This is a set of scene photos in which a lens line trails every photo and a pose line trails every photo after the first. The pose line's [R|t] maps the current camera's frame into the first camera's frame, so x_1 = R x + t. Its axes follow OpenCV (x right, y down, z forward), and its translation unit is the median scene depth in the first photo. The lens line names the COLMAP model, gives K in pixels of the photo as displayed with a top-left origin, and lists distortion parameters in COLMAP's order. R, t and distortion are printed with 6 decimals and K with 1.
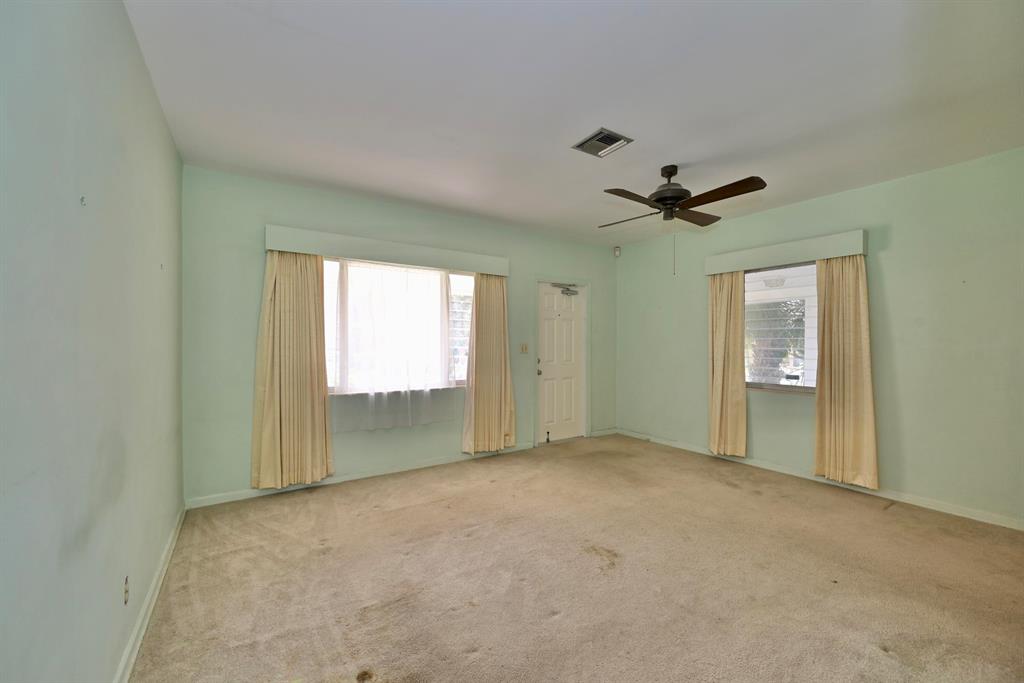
lens RADIAL K [[401.4, 0, 512.4], [0, 401.4, 343.4], [0, 0, 1]] dist [-0.001421, 0.000093]
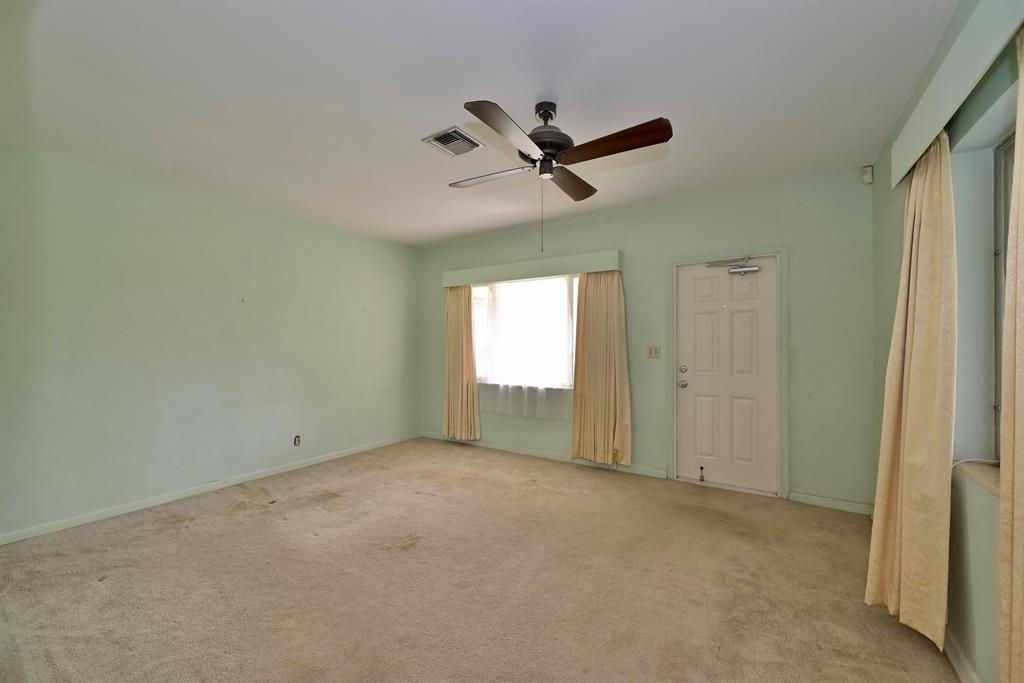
lens RADIAL K [[401.4, 0, 512.3], [0, 401.4, 345.9], [0, 0, 1]] dist [-0.001421, 0.000093]
pose [[0.394989, 0.004520, -0.918675, 0.782838], [0.002790, 0.999977, 0.006120, -0.007923], [0.918682, -0.004981, 0.394967, 0.492053]]
